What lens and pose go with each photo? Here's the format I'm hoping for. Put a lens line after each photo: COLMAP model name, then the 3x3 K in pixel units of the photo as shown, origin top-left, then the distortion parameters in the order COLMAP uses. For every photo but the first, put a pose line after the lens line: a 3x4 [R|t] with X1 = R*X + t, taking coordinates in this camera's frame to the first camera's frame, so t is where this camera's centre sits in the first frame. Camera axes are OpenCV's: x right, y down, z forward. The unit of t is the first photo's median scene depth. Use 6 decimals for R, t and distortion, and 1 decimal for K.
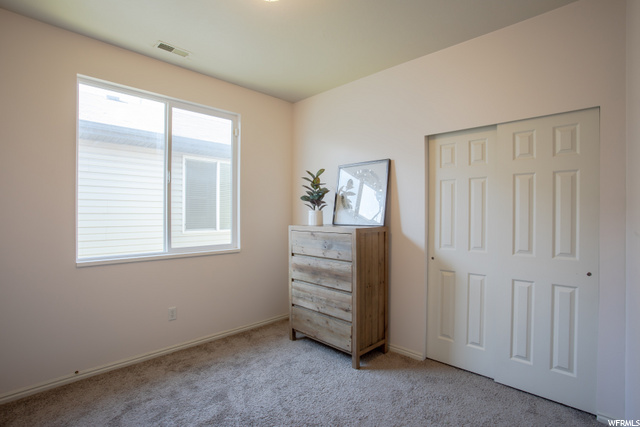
lens RADIAL K [[320.1, 0, 320.0], [0, 320.1, 213.5], [0, 0, 1]] dist [-0.063631, 0.030449]
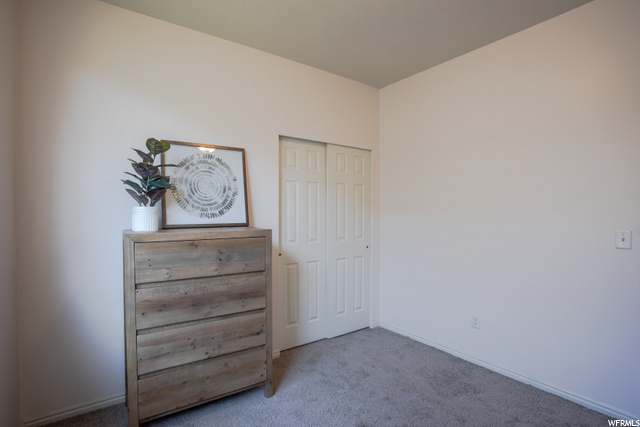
lens RADIAL K [[320.1, 0, 320.0], [0, 320.1, 213.5], [0, 0, 1]] dist [-0.063631, 0.030449]
pose [[0.163182, -0.007510, 0.986567, -0.653676], [-0.001694, 0.999967, 0.007892, -0.001761], [-0.986595, -0.002959, 0.163164, 0.699679]]
